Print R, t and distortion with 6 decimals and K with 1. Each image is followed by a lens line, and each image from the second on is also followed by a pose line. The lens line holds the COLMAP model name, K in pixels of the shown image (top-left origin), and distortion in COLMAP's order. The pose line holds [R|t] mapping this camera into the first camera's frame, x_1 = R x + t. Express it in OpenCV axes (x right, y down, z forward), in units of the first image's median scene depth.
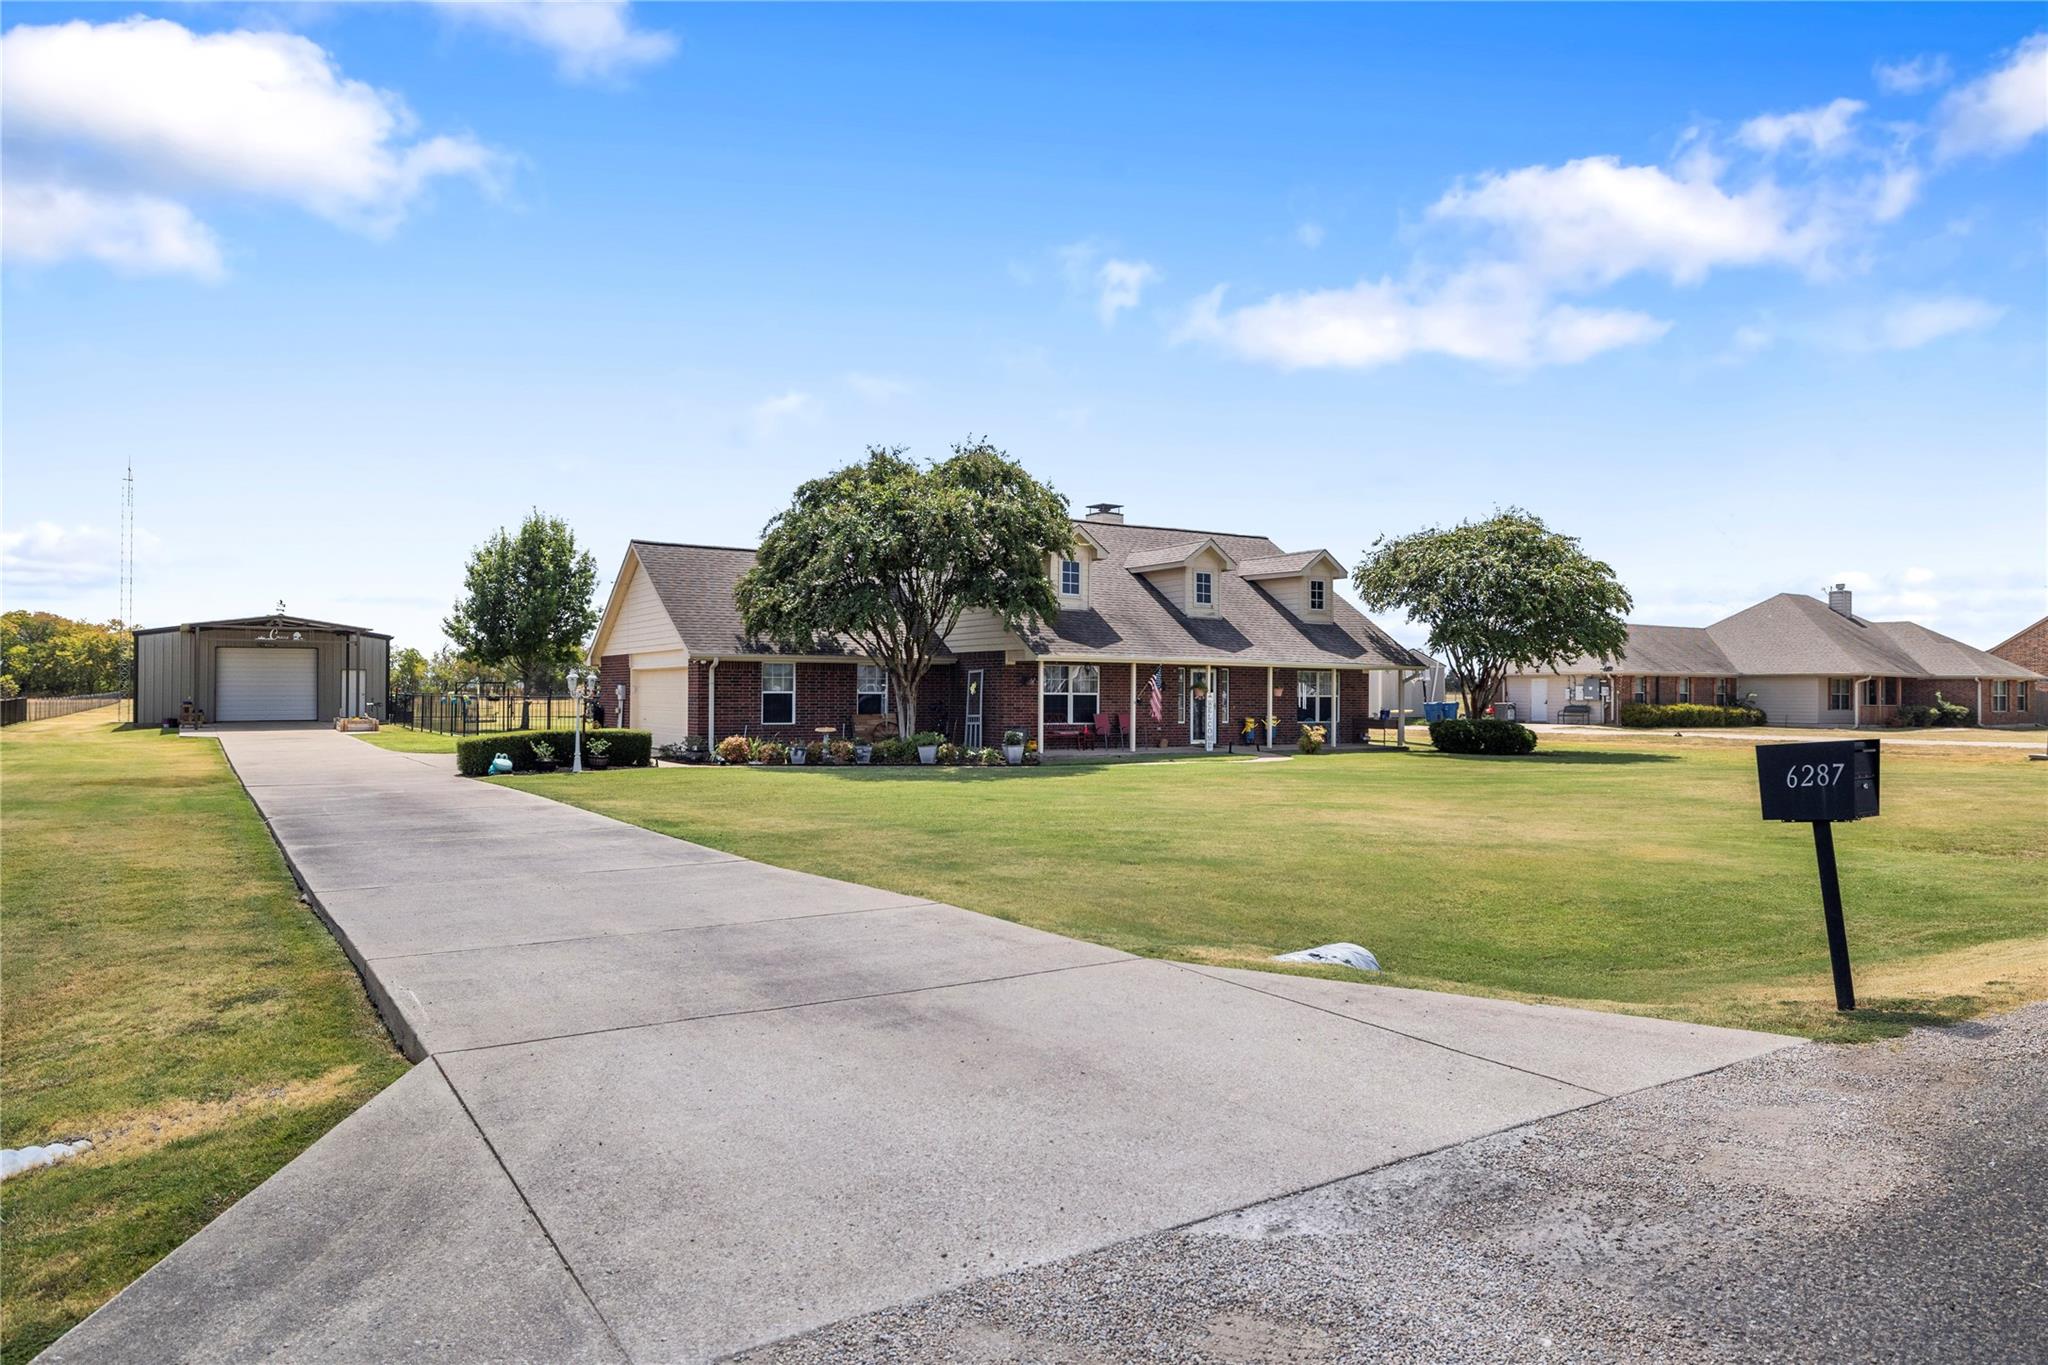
lens RADIAL K [[1298.1, 0, 1022.4], [0, 1298.1, 685.8], [0, 0, 1]] dist [0.004522, 0.001080]
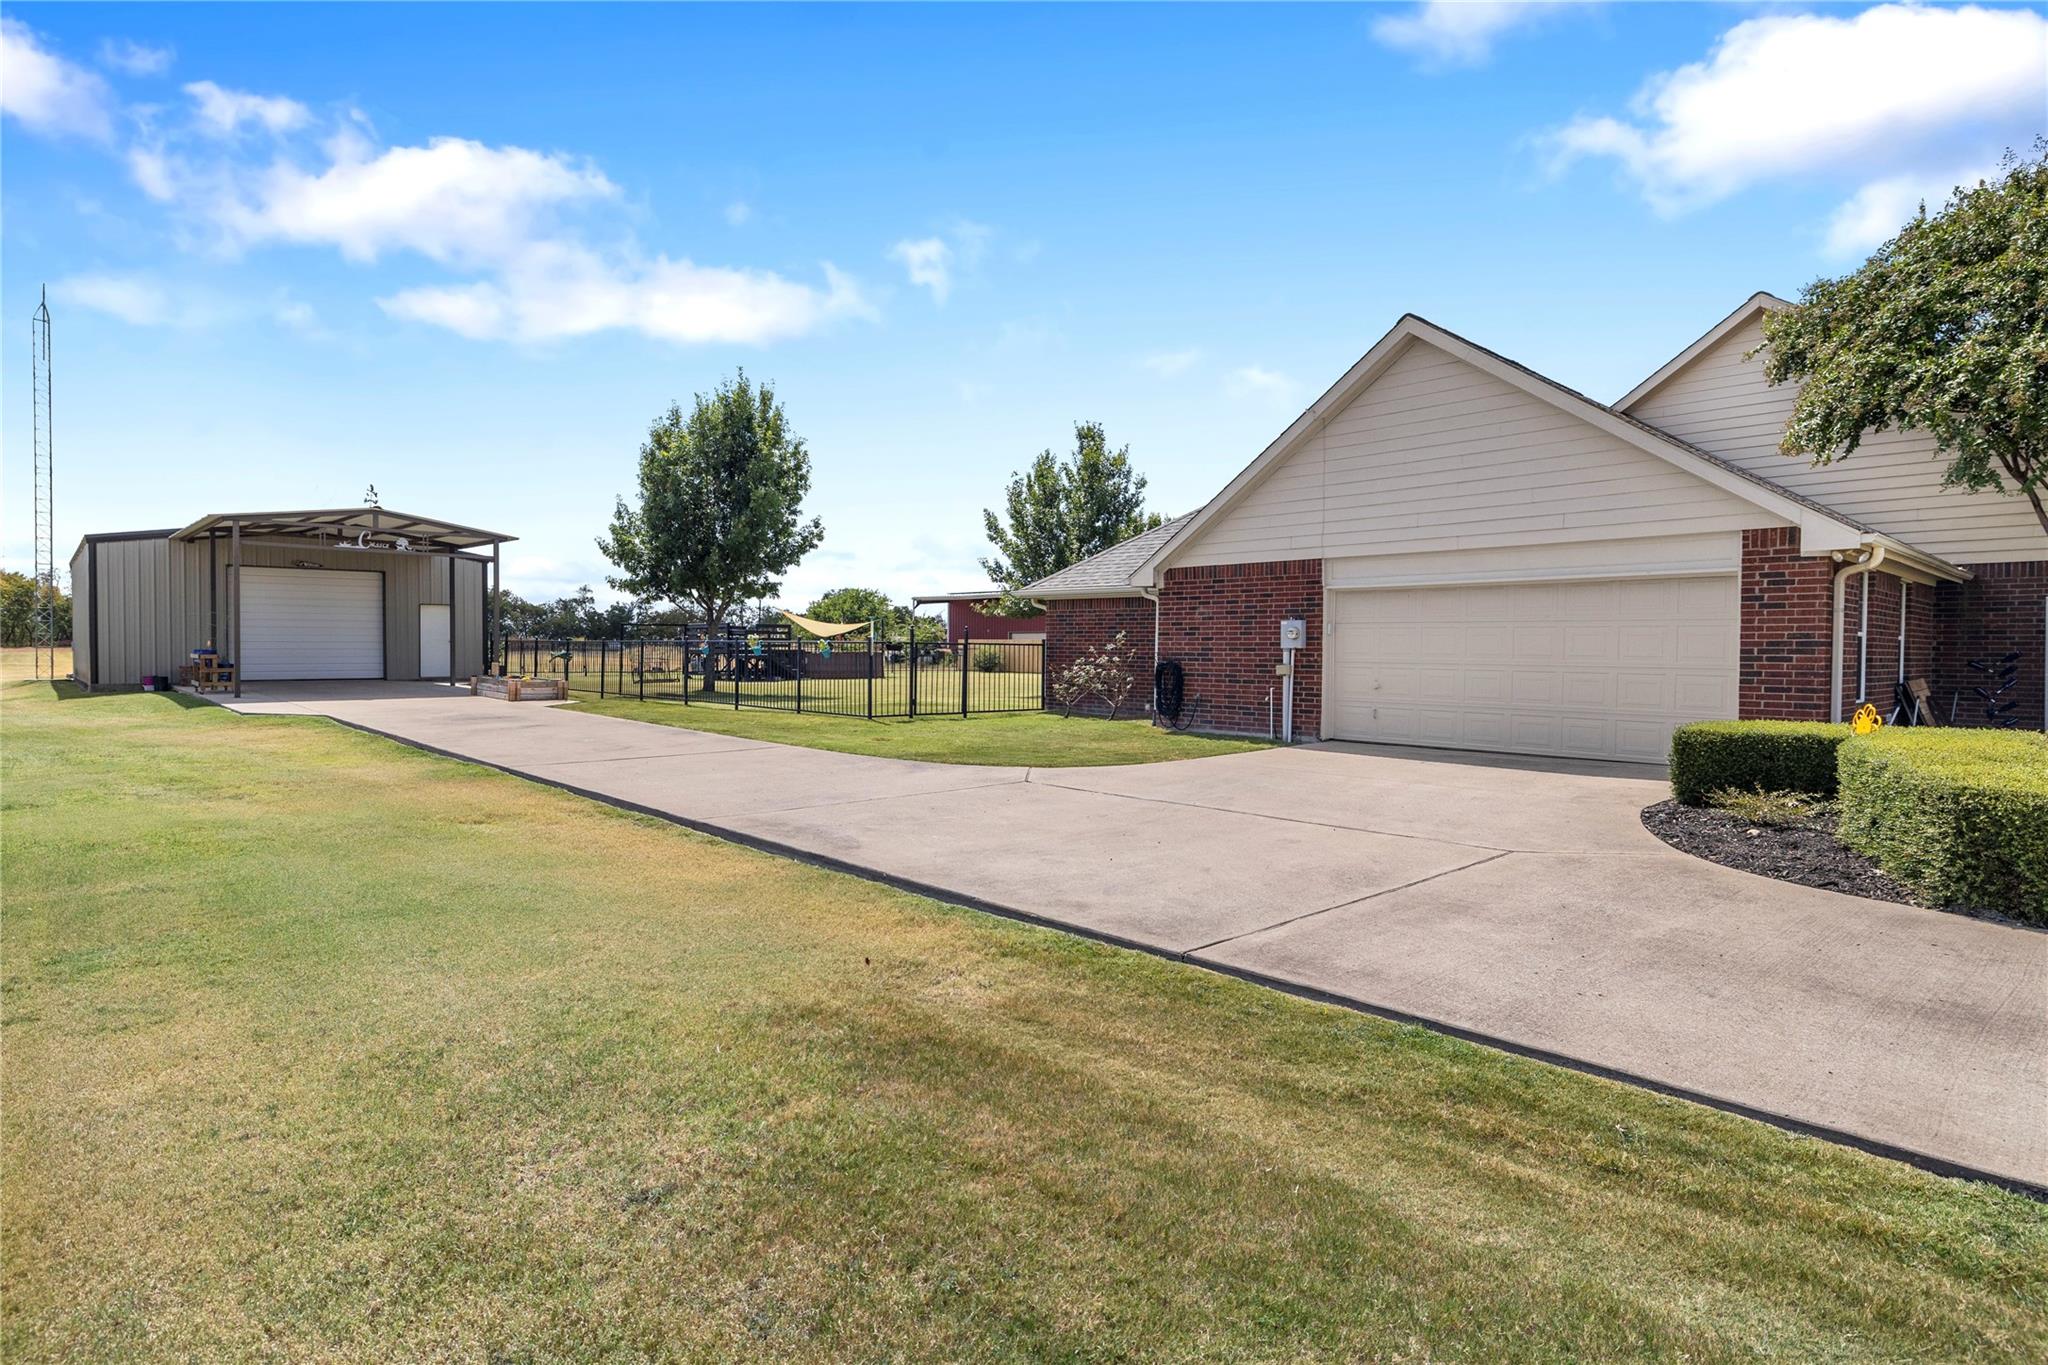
lens RADIAL K [[1049.0, 0, 1026.3], [0, 1049.0, 683.2], [0, 0, 1]] dist [-0.004627, -0.000591]
pose [[0.984844, -0.001918, 0.173432, -0.352969], [-0.005254, 0.999150, 0.040883, 0.005530], [-0.173363, -0.041174, 0.983997, 0.459288]]
